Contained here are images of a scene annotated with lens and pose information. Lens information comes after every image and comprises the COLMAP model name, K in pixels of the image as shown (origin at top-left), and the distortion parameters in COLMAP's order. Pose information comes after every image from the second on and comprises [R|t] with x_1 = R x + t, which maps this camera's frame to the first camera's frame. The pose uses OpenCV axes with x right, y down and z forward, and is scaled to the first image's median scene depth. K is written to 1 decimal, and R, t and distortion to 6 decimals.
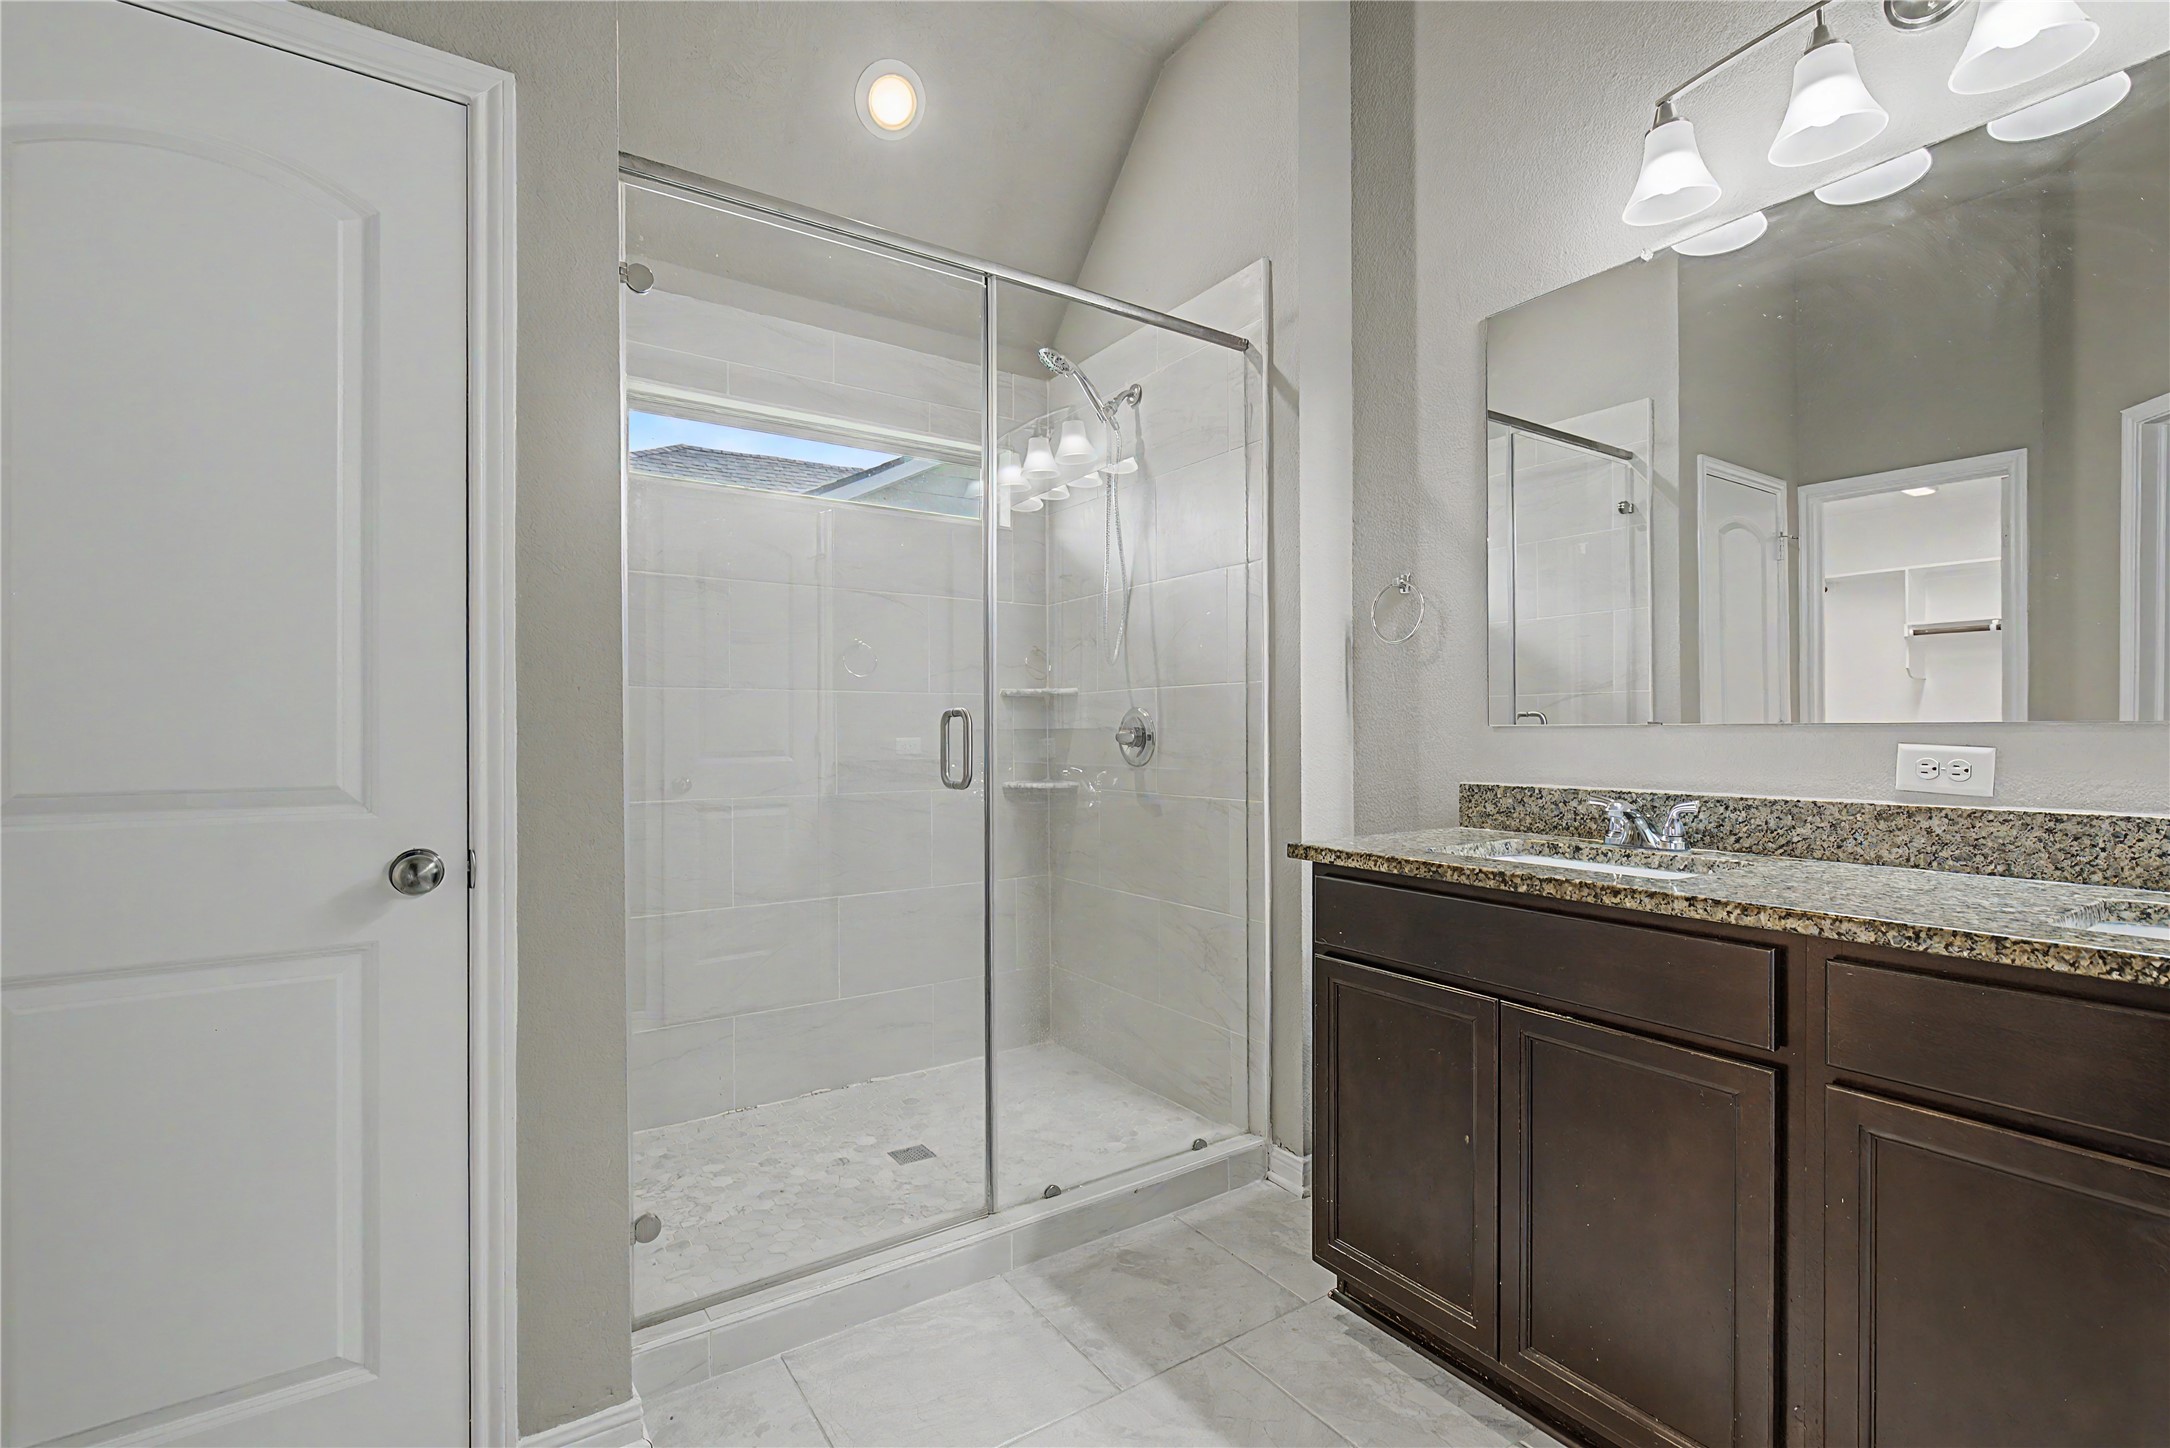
lens RADIAL K [[993.8, 0, 1075.6], [0, 993.8, 732.3], [0, 0, 1]] dist [-0.002809, 0.001757]
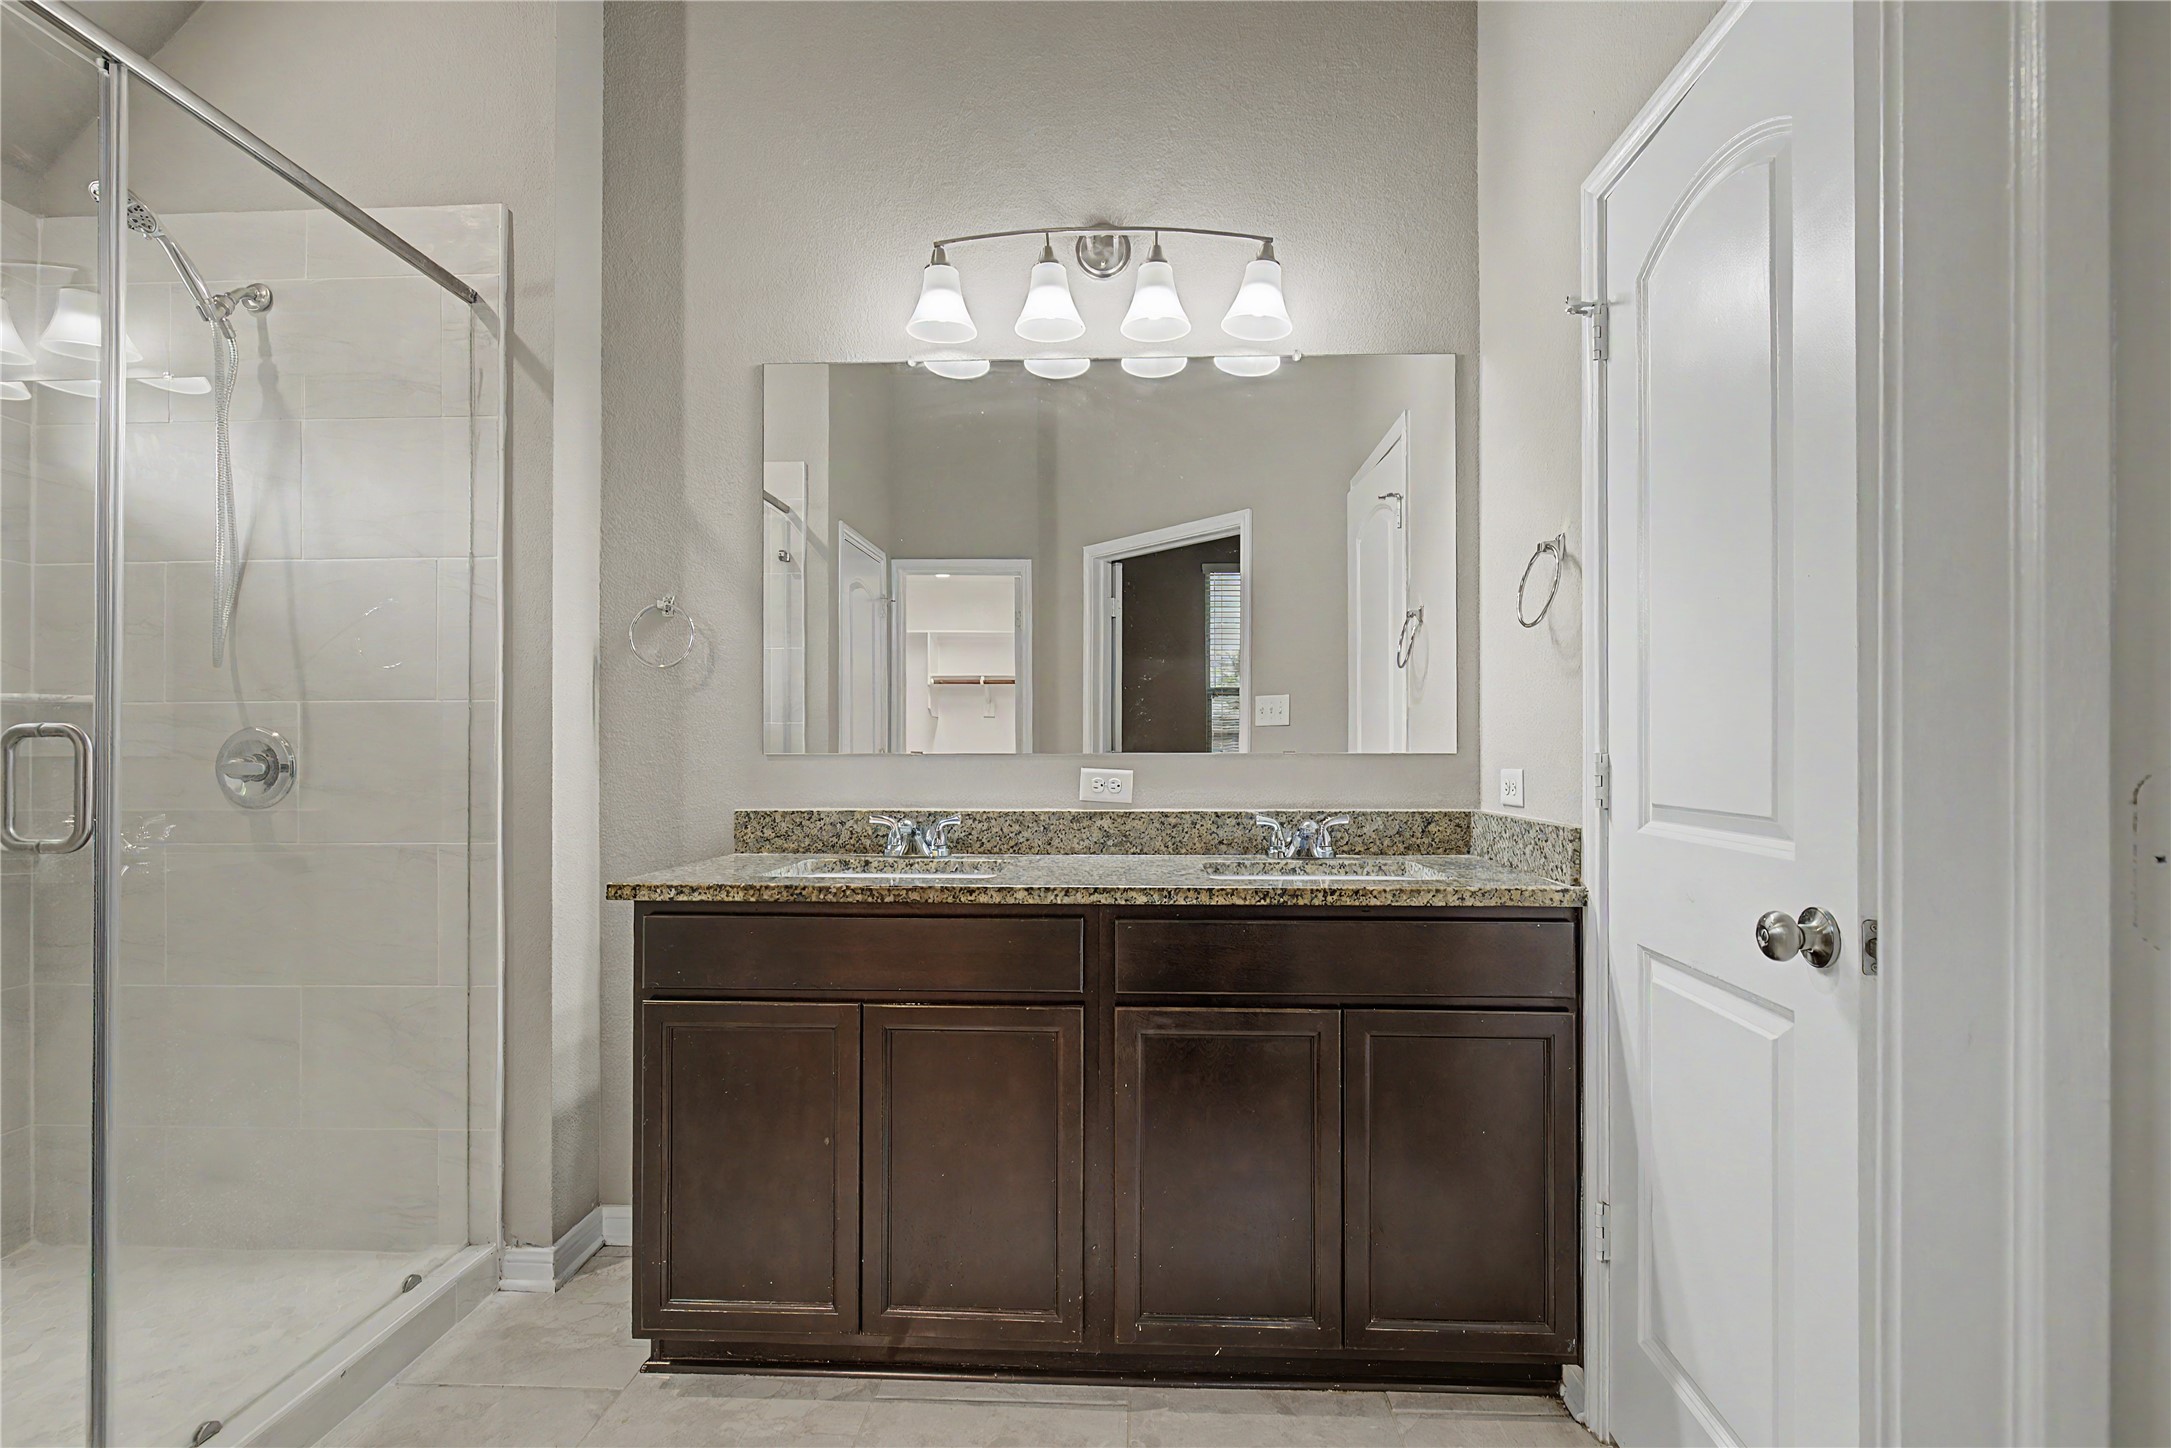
lens RADIAL K [[994.3, 0, 1142.4], [0, 994.3, 744.3], [0, 0, 1]] dist [-0.002809, 0.001757]
pose [[0.583750, 0.011169, 0.811857, -0.185961], [0.000930, 0.999896, -0.014425, -0.001425], [-0.811933, 0.009176, 0.583679, 0.063199]]
